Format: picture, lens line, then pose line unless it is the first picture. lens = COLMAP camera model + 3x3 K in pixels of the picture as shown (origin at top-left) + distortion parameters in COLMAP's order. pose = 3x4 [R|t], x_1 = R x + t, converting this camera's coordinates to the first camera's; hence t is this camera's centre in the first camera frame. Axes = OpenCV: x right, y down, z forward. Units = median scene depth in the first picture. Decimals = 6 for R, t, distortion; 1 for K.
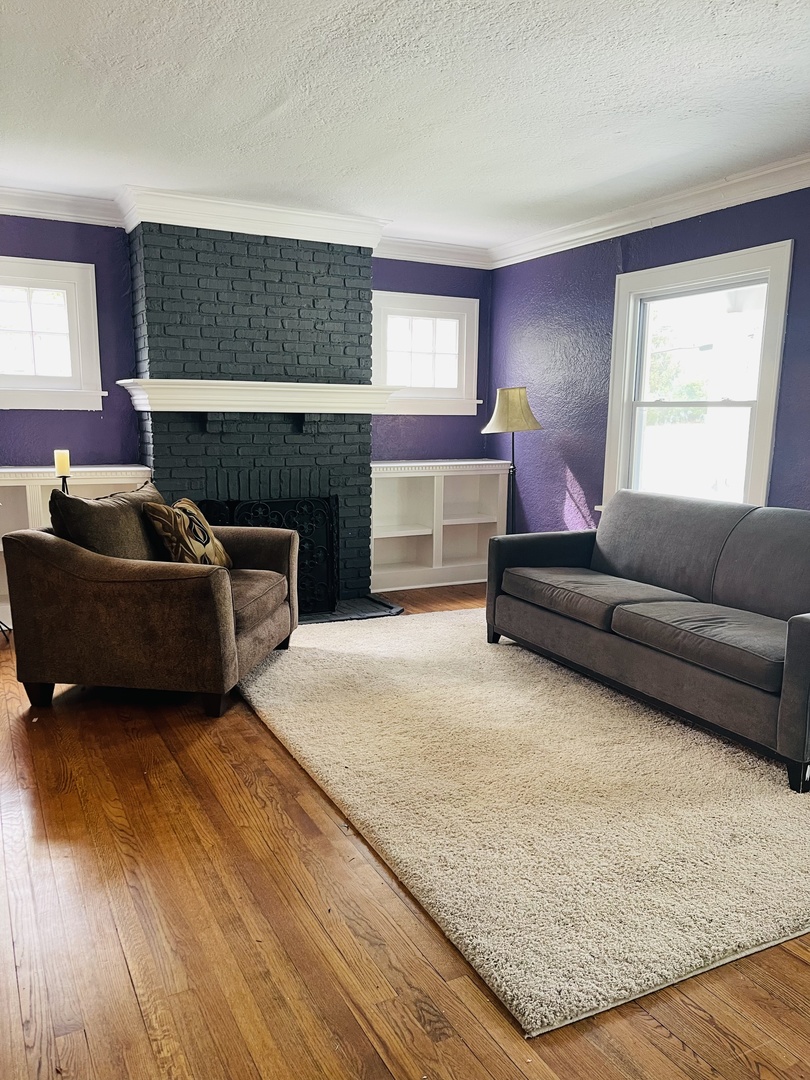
lens RADIAL K [[805.7, 0, 403.5], [0, 805.7, 547.1], [0, 0, 1]] dist [0.017960, -0.011415]
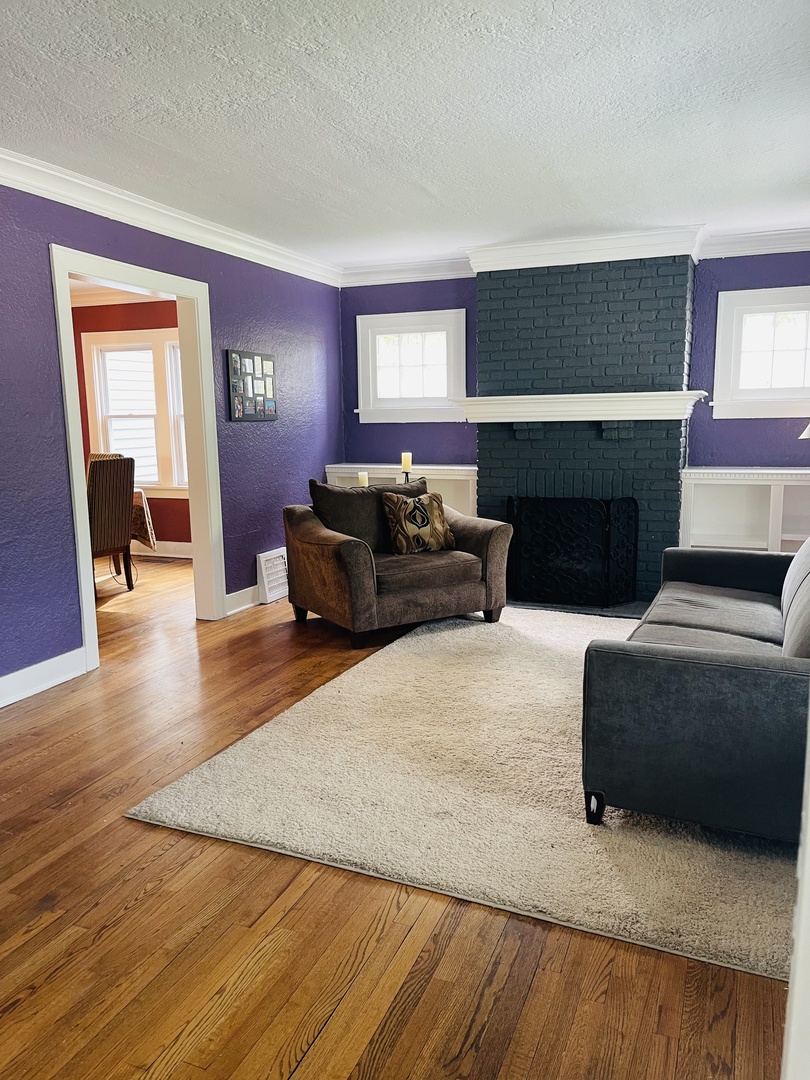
lens RADIAL K [[805.7, 0, 404.6], [0, 805.7, 538.6], [0, 0, 1]] dist [0.017960, -0.011415]
pose [[0.649403, 0.094247, -0.754582, 0.571052], [-0.101228, 0.994173, 0.037054, -0.024201], [0.753677, 0.052322, 0.655159, 0.107558]]
